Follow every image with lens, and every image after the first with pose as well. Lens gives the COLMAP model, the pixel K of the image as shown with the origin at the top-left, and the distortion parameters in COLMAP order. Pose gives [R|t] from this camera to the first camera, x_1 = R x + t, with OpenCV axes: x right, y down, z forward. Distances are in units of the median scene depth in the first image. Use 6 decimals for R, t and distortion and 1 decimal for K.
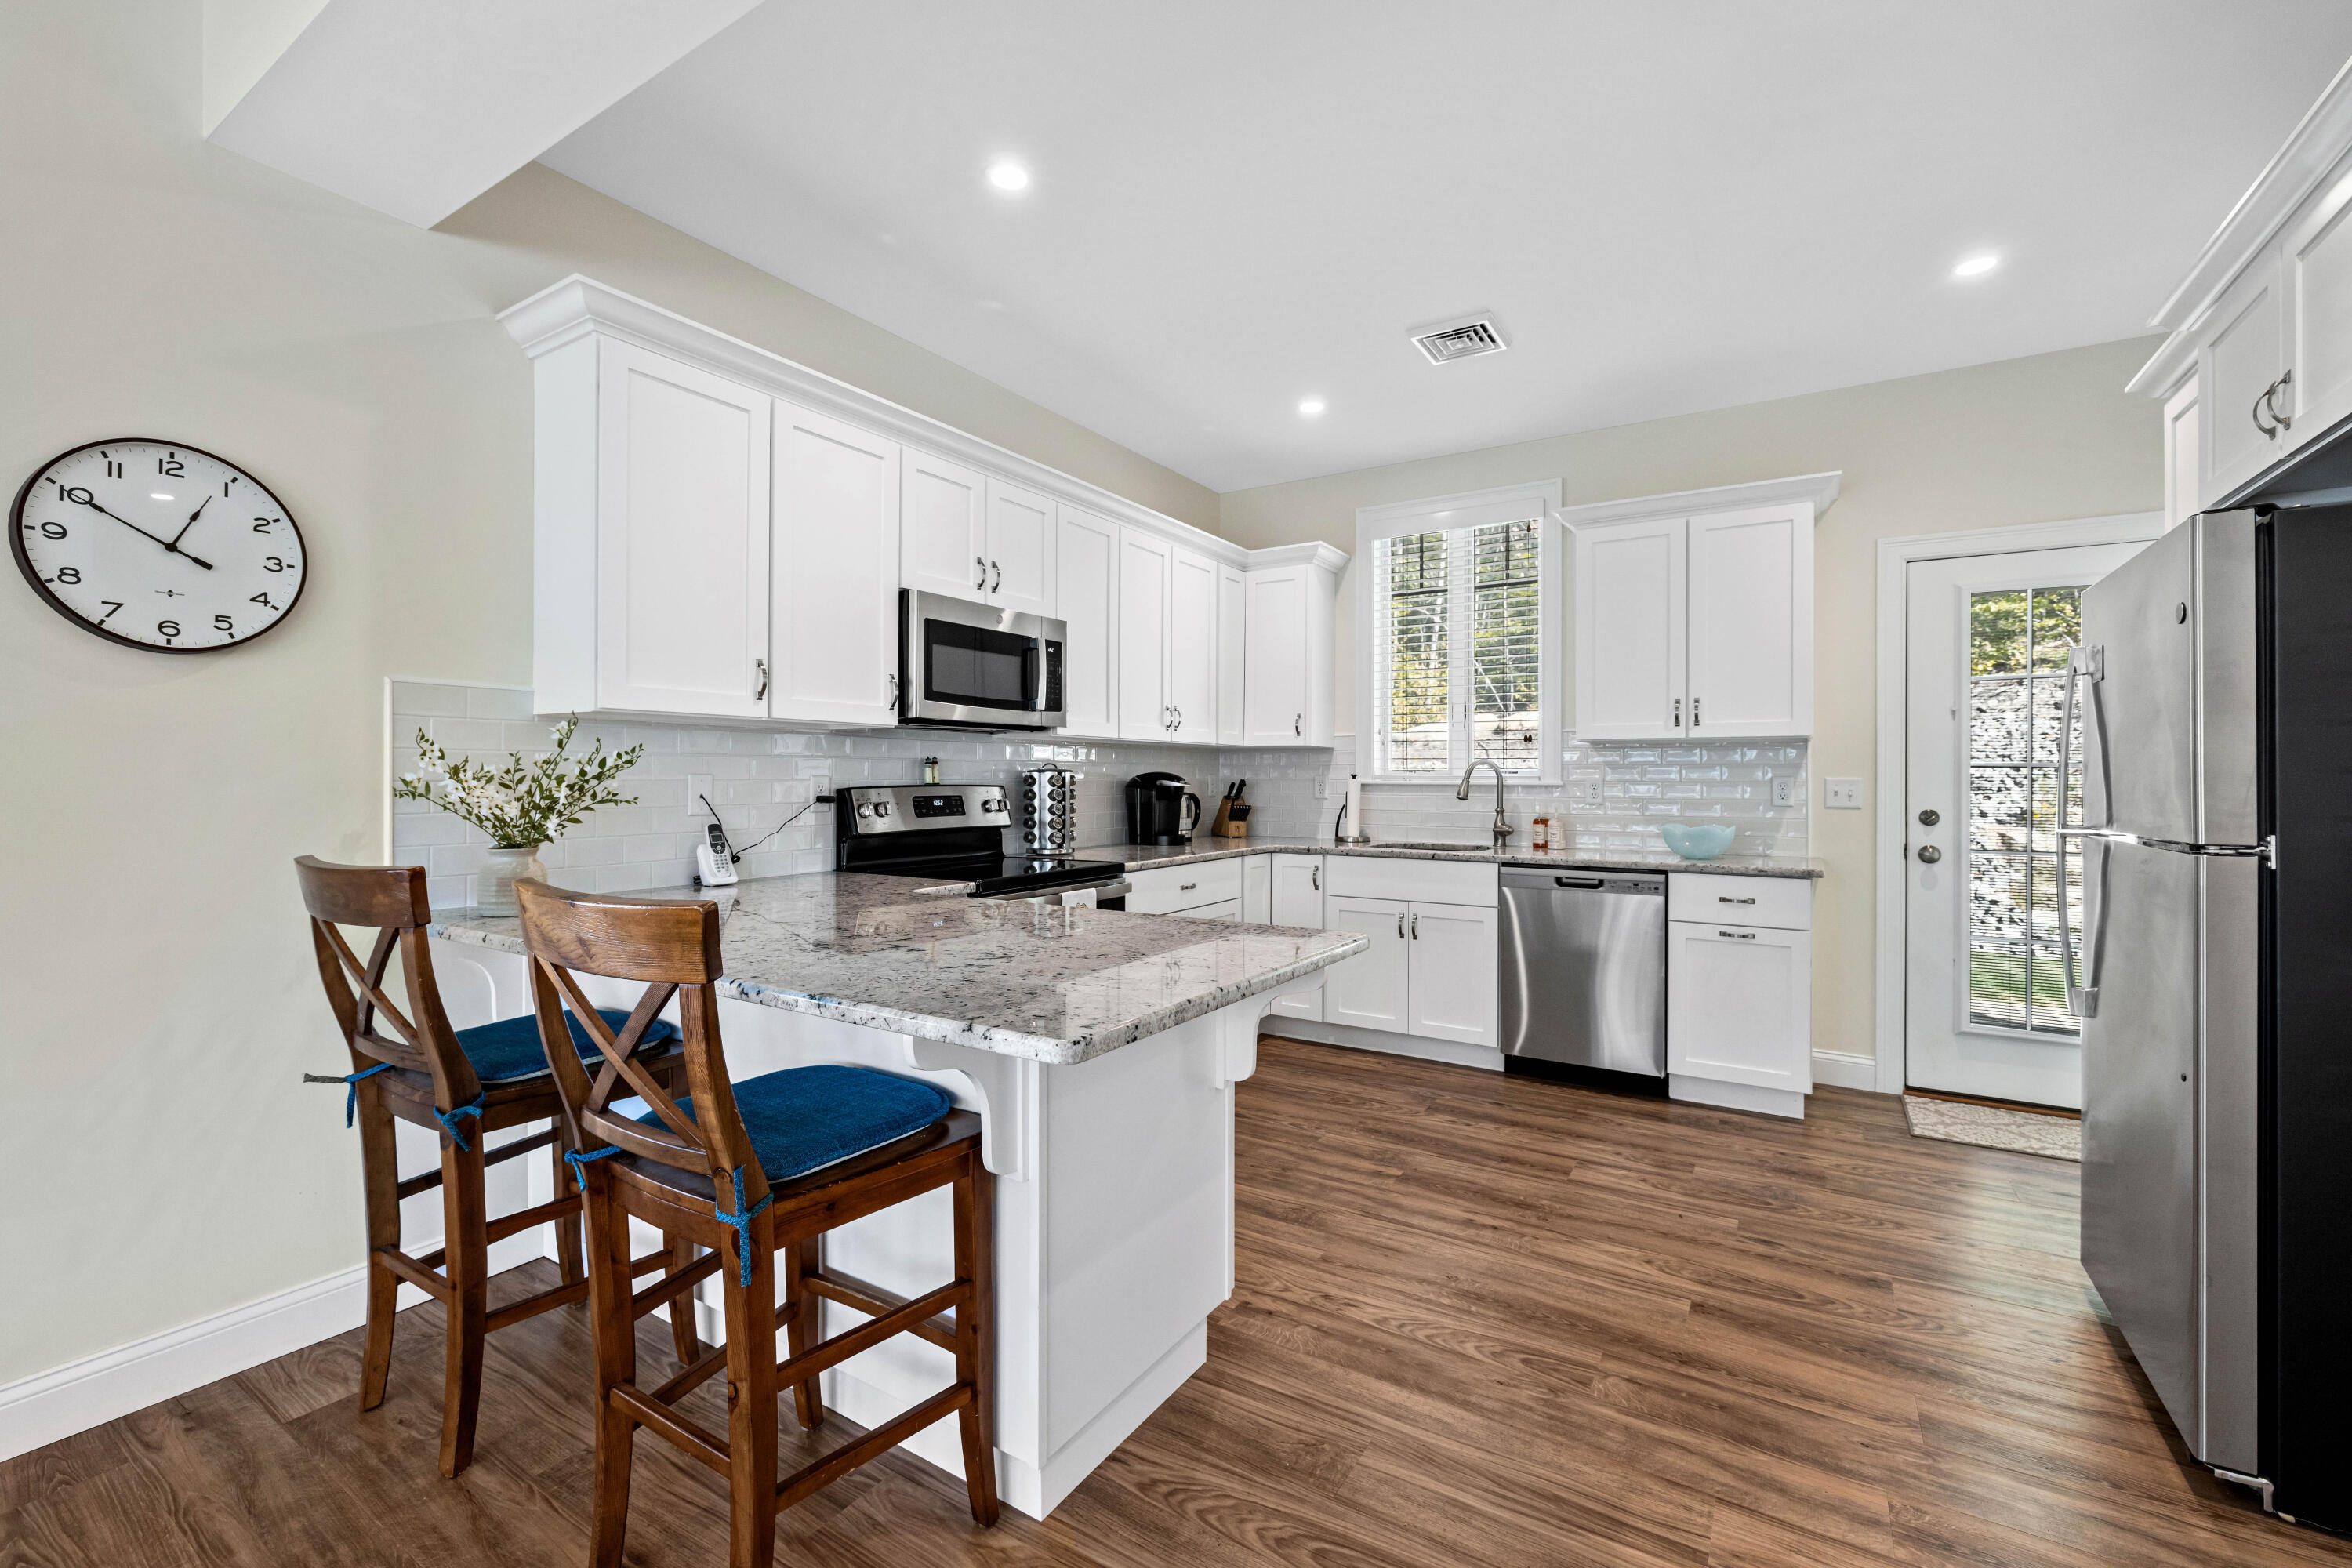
lens RADIAL K [[992.9, 0, 1177.7], [0, 992.9, 776.2], [0, 0, 1]] dist [-0.000892, -0.000166]
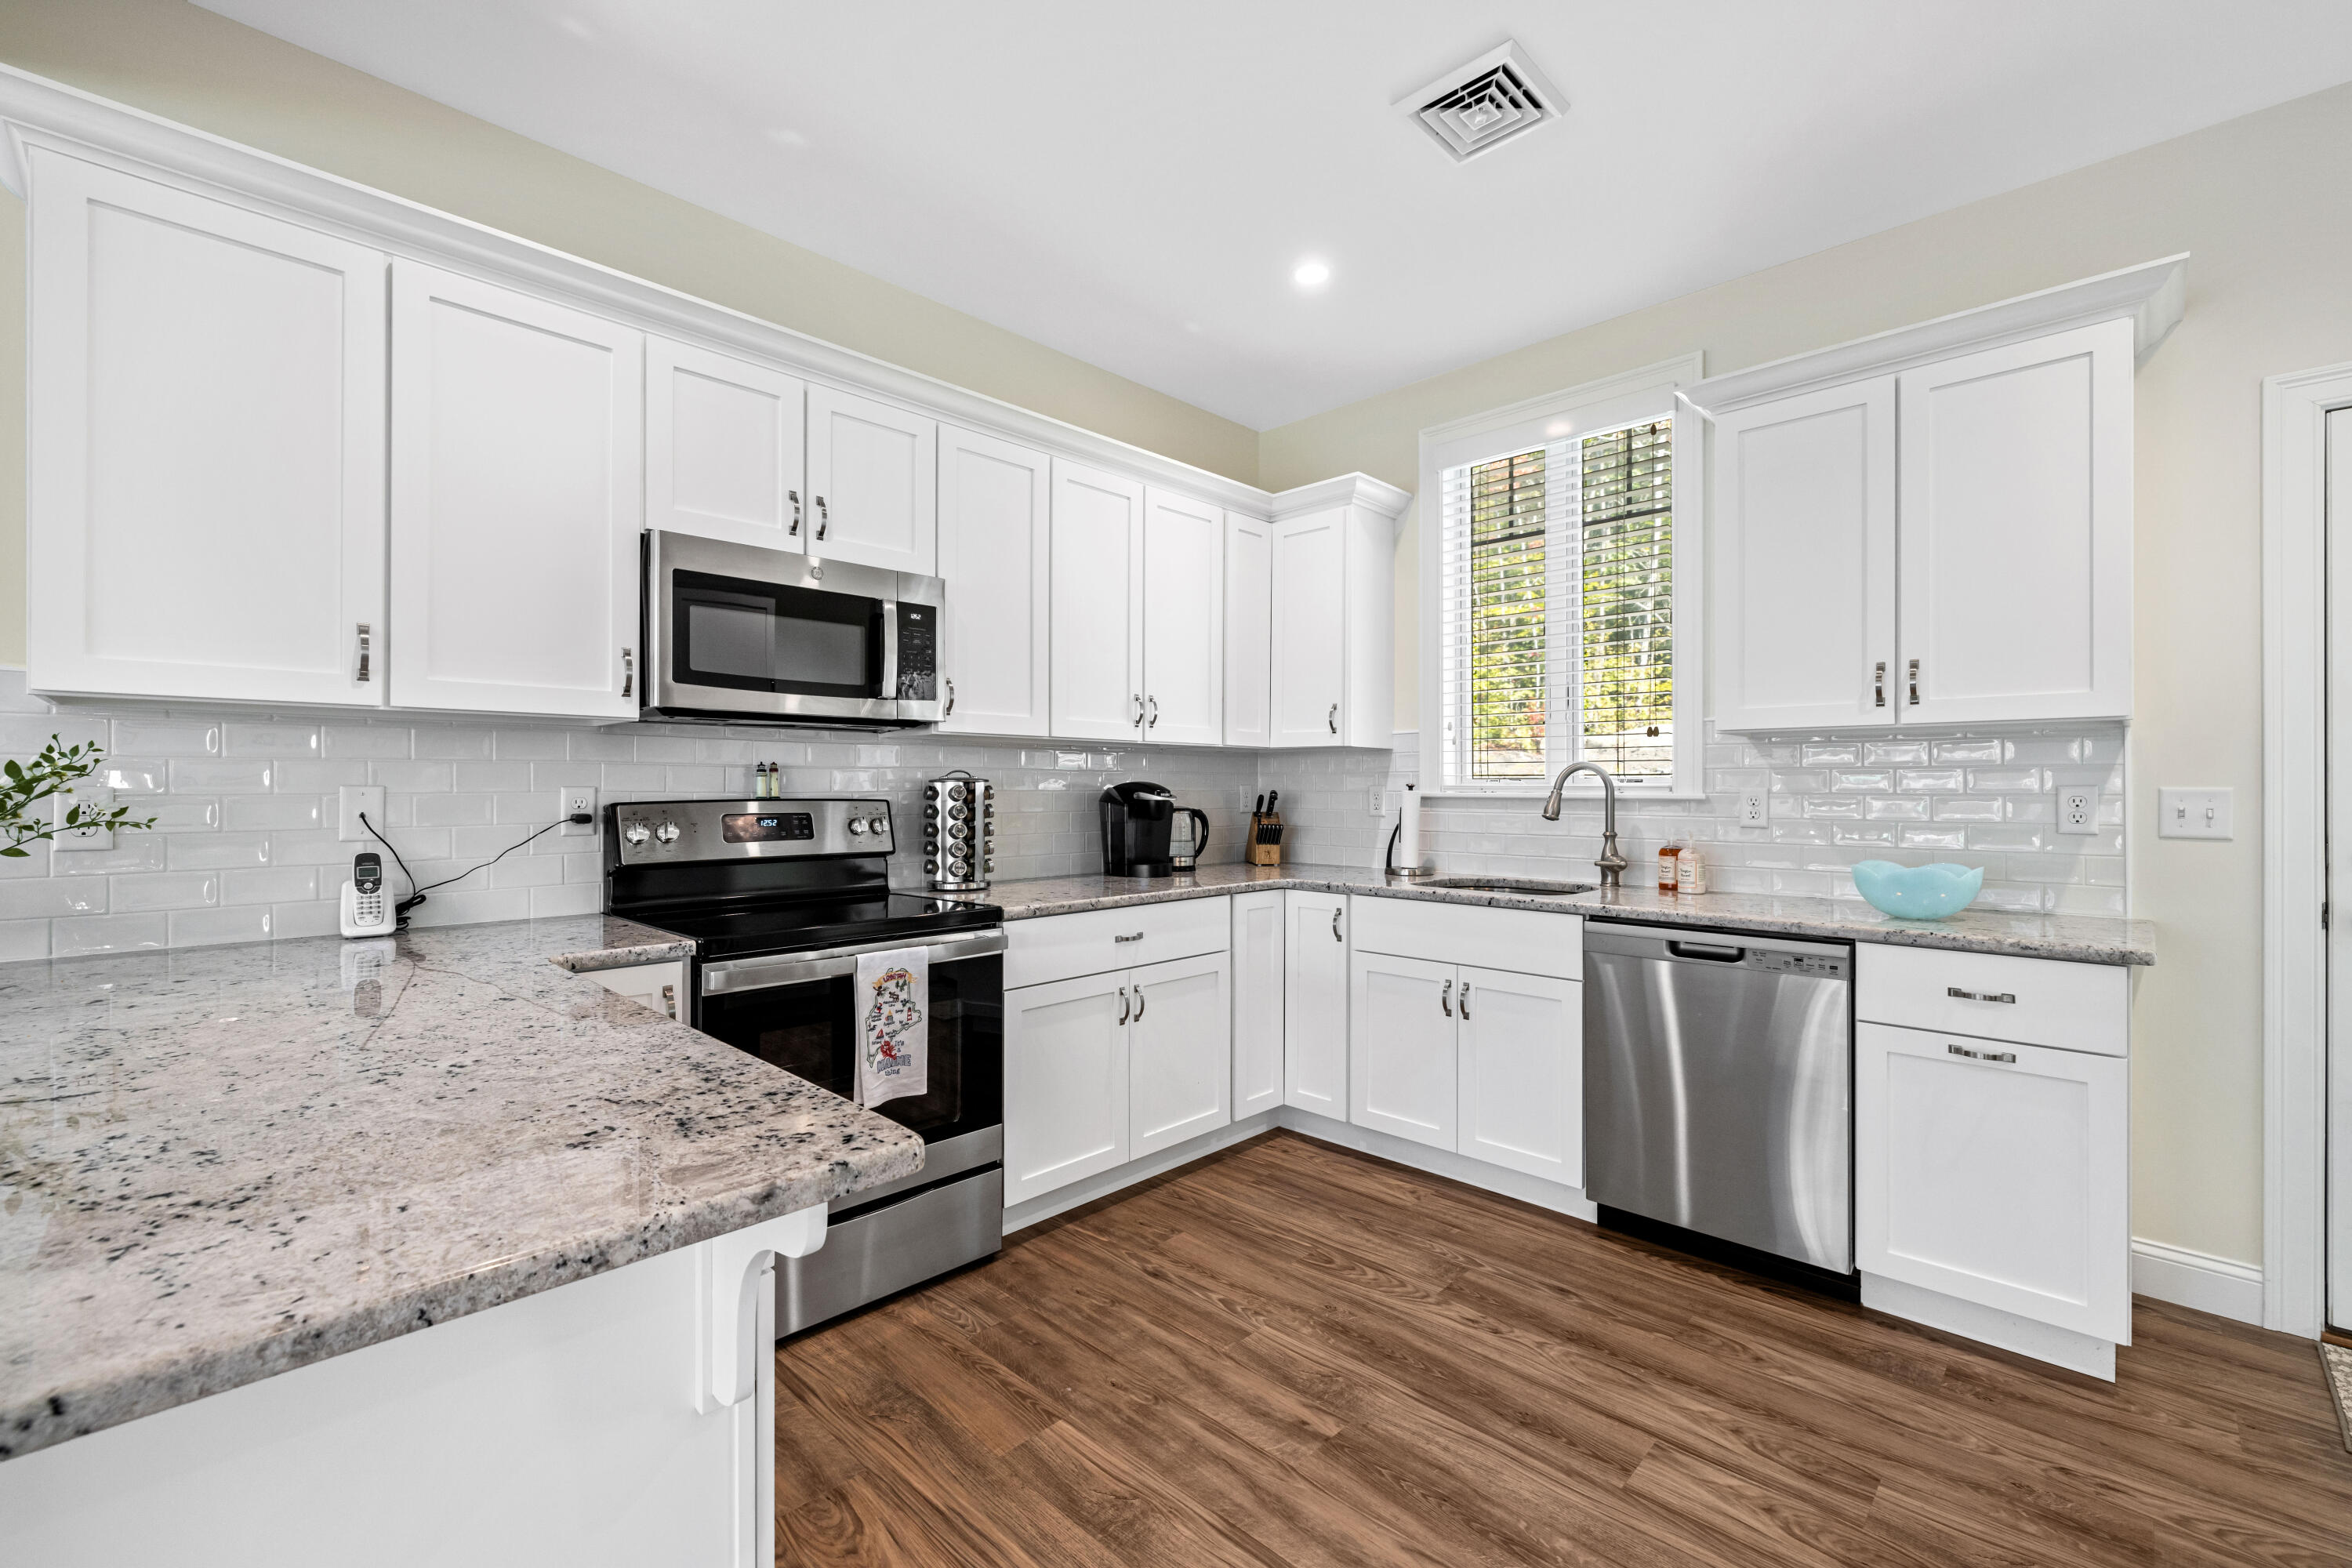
lens RADIAL K [[987.0, 0, 1176.0], [0, 987.0, 784.0], [0, 0, 1]] dist [-0.000275, -0.000563]
pose [[0.977347, -0.002426, -0.211629, 0.204670], [0.001675, 0.999992, -0.003730, 0.000590], [0.211636, 0.003291, 0.977343, 0.301820]]
